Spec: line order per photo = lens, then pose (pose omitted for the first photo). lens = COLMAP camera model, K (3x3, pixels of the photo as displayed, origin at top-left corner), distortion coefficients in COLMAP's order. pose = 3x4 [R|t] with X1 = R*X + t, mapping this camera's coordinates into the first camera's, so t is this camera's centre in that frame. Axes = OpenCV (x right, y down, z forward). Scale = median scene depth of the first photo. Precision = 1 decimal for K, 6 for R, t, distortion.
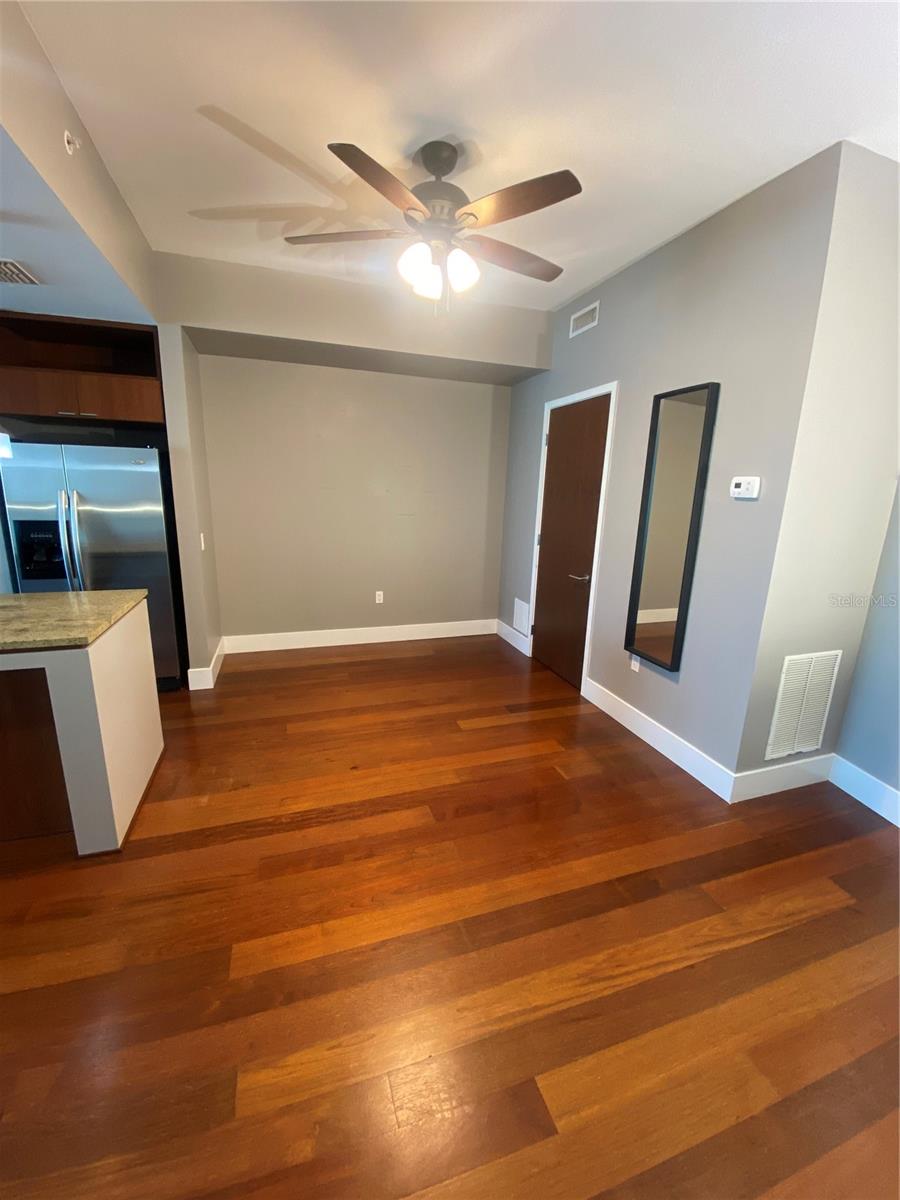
lens RADIAL K [[494.8, 0, 448.8], [0, 494.8, 601.4], [0, 0, 1]] dist [0.002675, -0.001000]
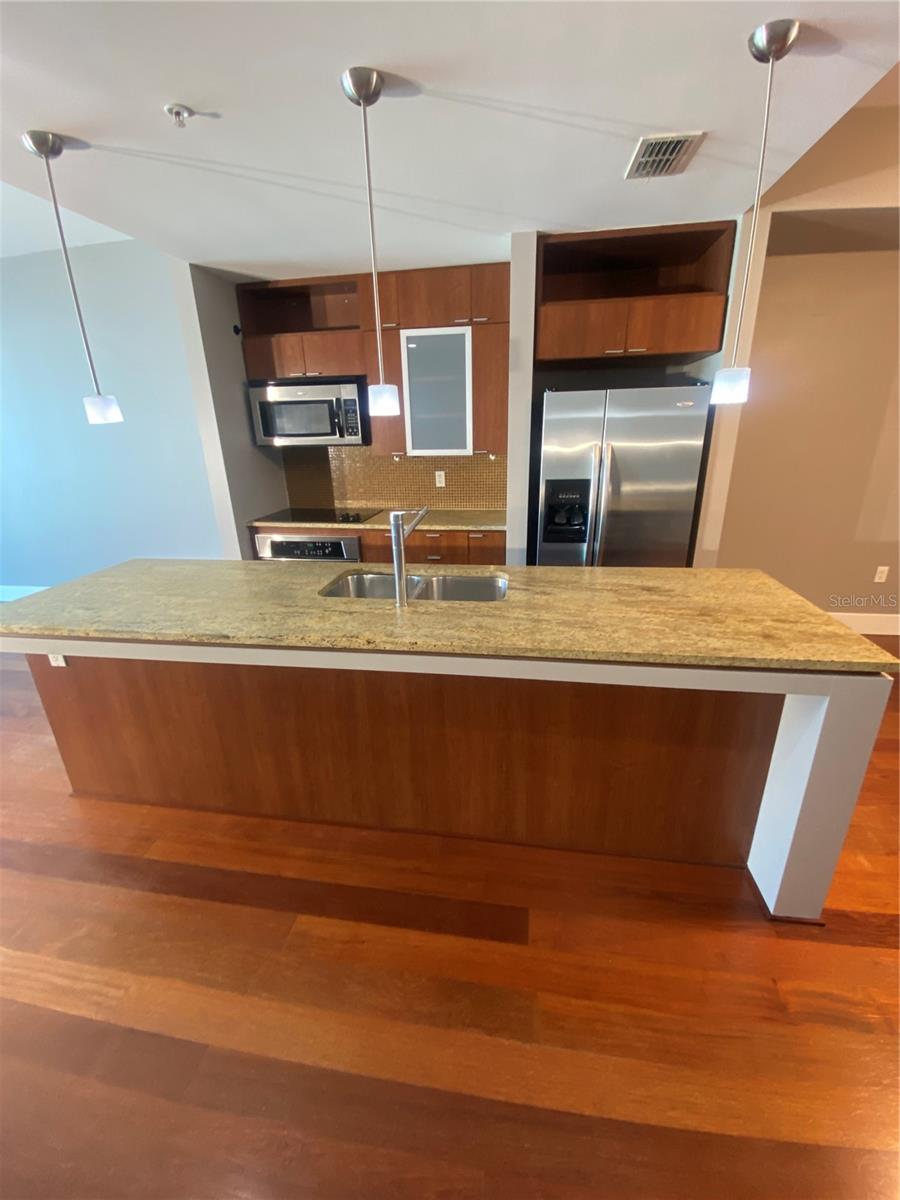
lens RADIAL K [[494.8, 0, 451.5], [0, 494.8, 596.0], [0, 0, 1]] dist [0.002675, -0.001000]
pose [[0.889987, 0.118771, -0.440246, -0.572996], [-0.079004, 0.991044, 0.107655, -0.029737], [0.449090, -0.061030, 0.891400, 0.084393]]
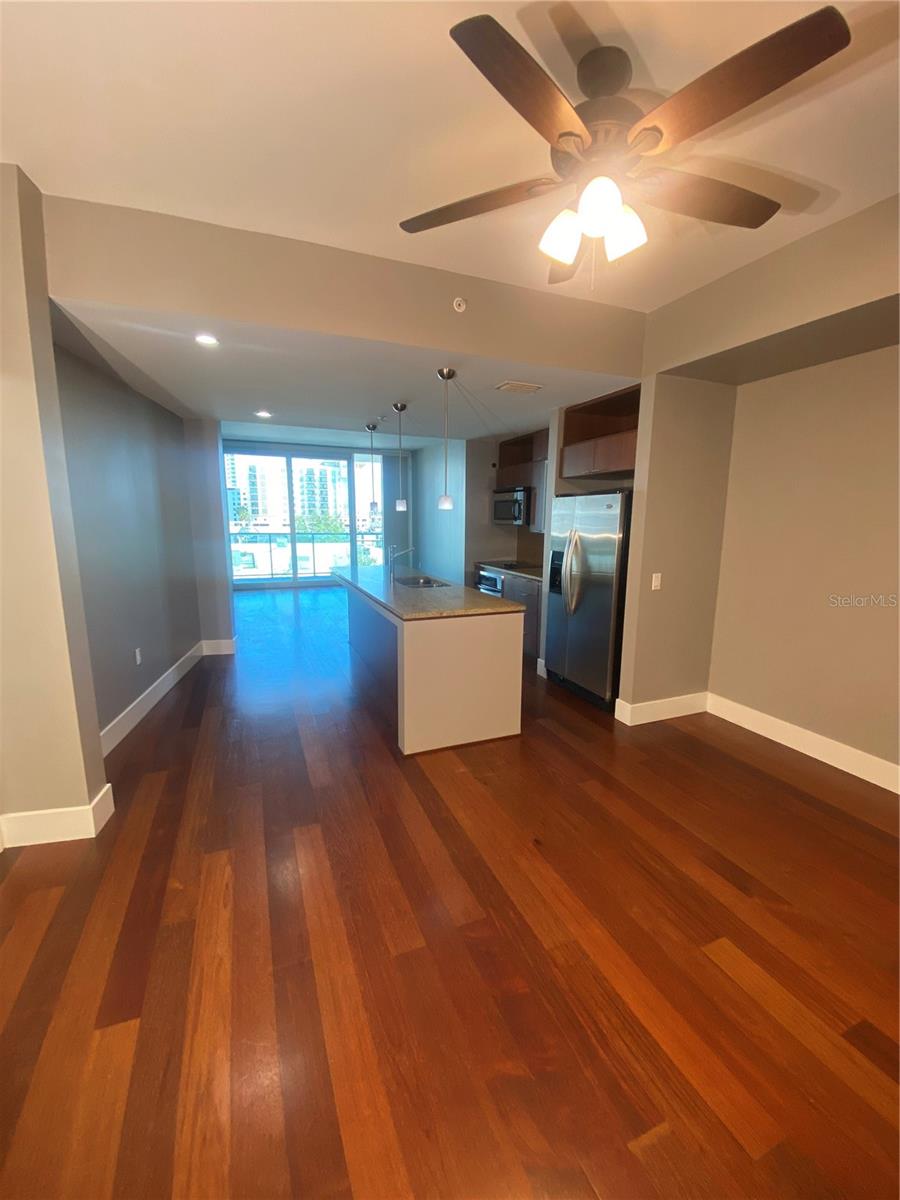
lens RADIAL K [[494.8, 0, 455.6], [0, 494.8, 602.5], [0, 0, 1]] dist [0.002675, -0.001000]
pose [[0.081072, 0.161489, -0.983539, 0.529885], [-0.241686, 0.960522, 0.137788, -0.142104], [0.966962, 0.226537, 0.116901, 0.585157]]
